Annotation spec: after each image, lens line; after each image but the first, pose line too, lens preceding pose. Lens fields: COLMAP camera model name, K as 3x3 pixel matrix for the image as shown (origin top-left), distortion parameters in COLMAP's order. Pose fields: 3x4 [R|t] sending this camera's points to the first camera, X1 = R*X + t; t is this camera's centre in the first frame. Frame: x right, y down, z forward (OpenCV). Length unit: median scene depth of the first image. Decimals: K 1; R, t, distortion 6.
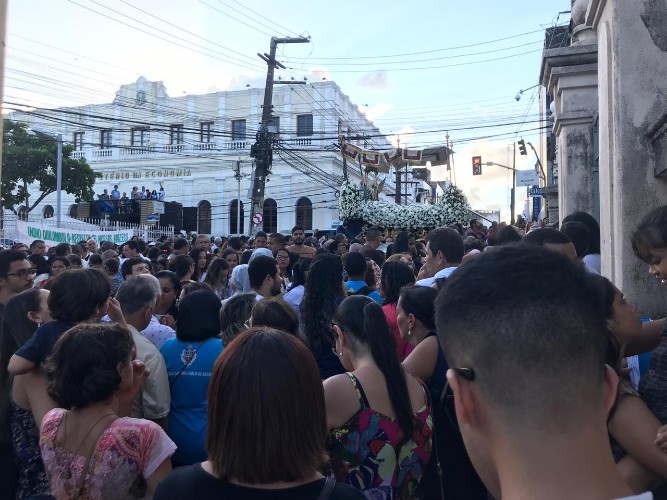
lens RADIAL K [[566.8, 0, 333.5], [0, 566.8, 250.0], [0, 0, 1]] dist [0.011314, -0.006121]
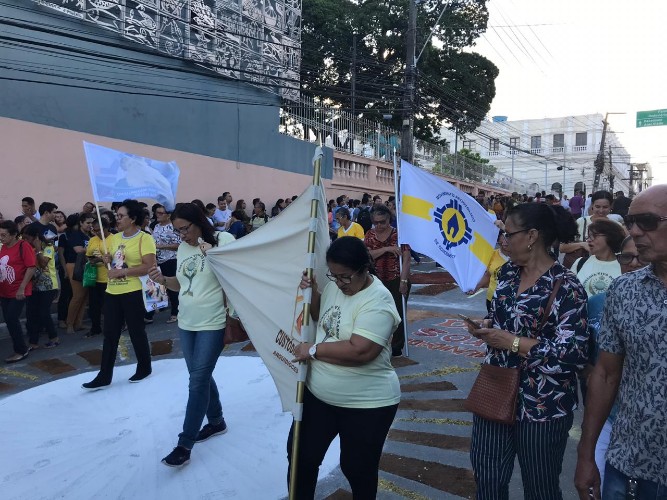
lens RADIAL K [[566.8, 0, 333.5], [0, 566.8, 250.0], [0, 0, 1]] dist [0.011314, -0.006121]
pose [[0.969830, 0.014401, -0.243358, -0.584580], [-0.004412, 0.999127, 0.041538, 0.079492], [0.243744, -0.039211, 0.969047, -1.424199]]
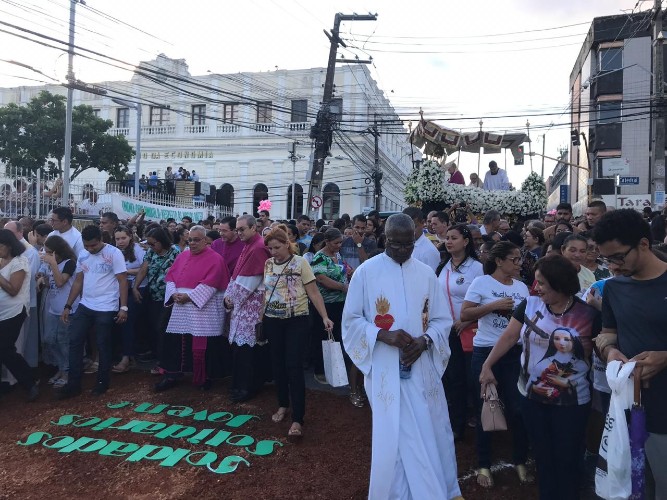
lens RADIAL K [[566.8, 0, 333.5], [0, 566.8, 250.0], [0, 0, 1]] dist [0.011314, -0.006121]
pose [[0.999024, 0.023352, 0.037491, -0.136803], [-0.024061, 0.999538, 0.018569, 0.006962], [-0.037040, -0.019453, 0.999124, 0.033254]]
